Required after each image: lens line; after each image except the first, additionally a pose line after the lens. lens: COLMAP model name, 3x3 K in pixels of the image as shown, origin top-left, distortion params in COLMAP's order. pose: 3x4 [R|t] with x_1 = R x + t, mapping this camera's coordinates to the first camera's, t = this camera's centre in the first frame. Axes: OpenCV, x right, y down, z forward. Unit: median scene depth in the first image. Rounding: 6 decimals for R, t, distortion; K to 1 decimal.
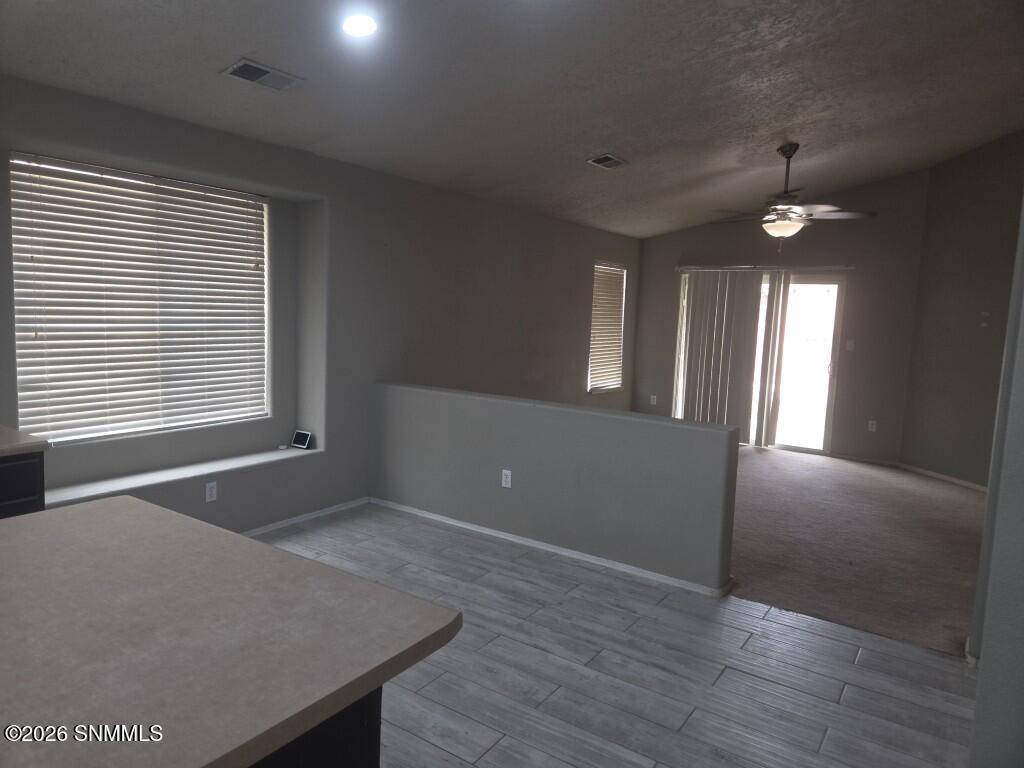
lens RADIAL K [[685.2, 0, 509.5], [0, 685.2, 374.9], [0, 0, 1]] dist [0.064402, -0.050404]
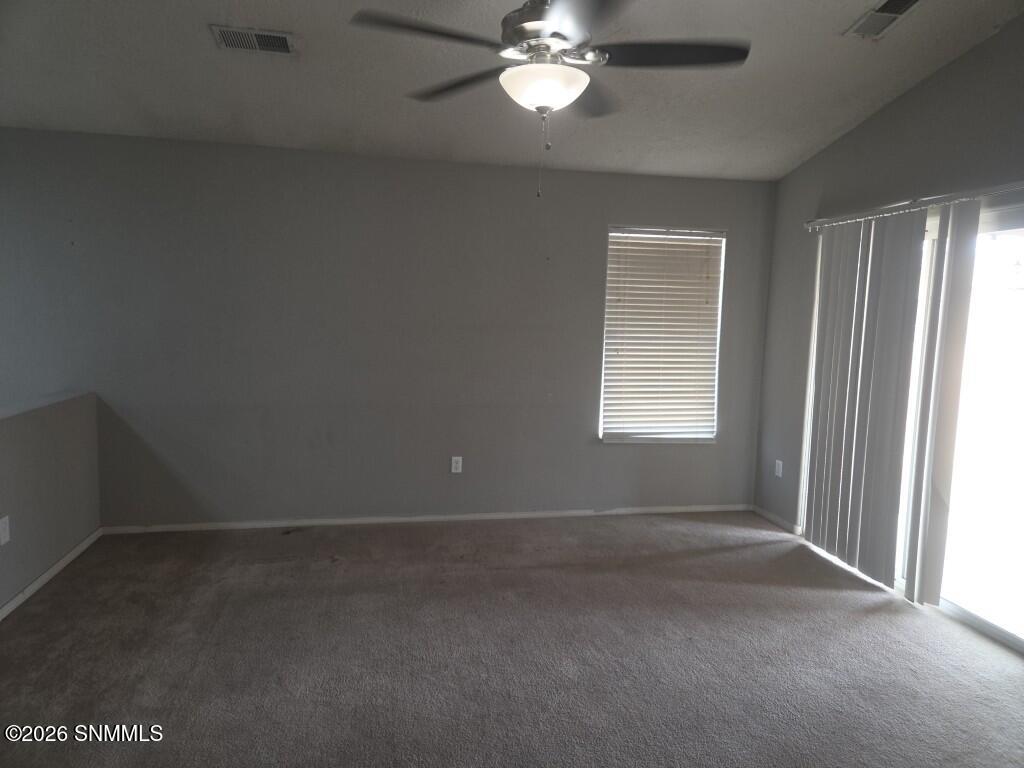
lens RADIAL K [[685.2, 0, 517.7], [0, 685.2, 390.7], [0, 0, 1]] dist [0.064402, -0.050404]
pose [[0.717707, 0.056801, -0.694025, 0.503200], [-0.063882, 0.997835, 0.015604, -0.024253], [0.693409, 0.033136, 0.719782, 0.508401]]
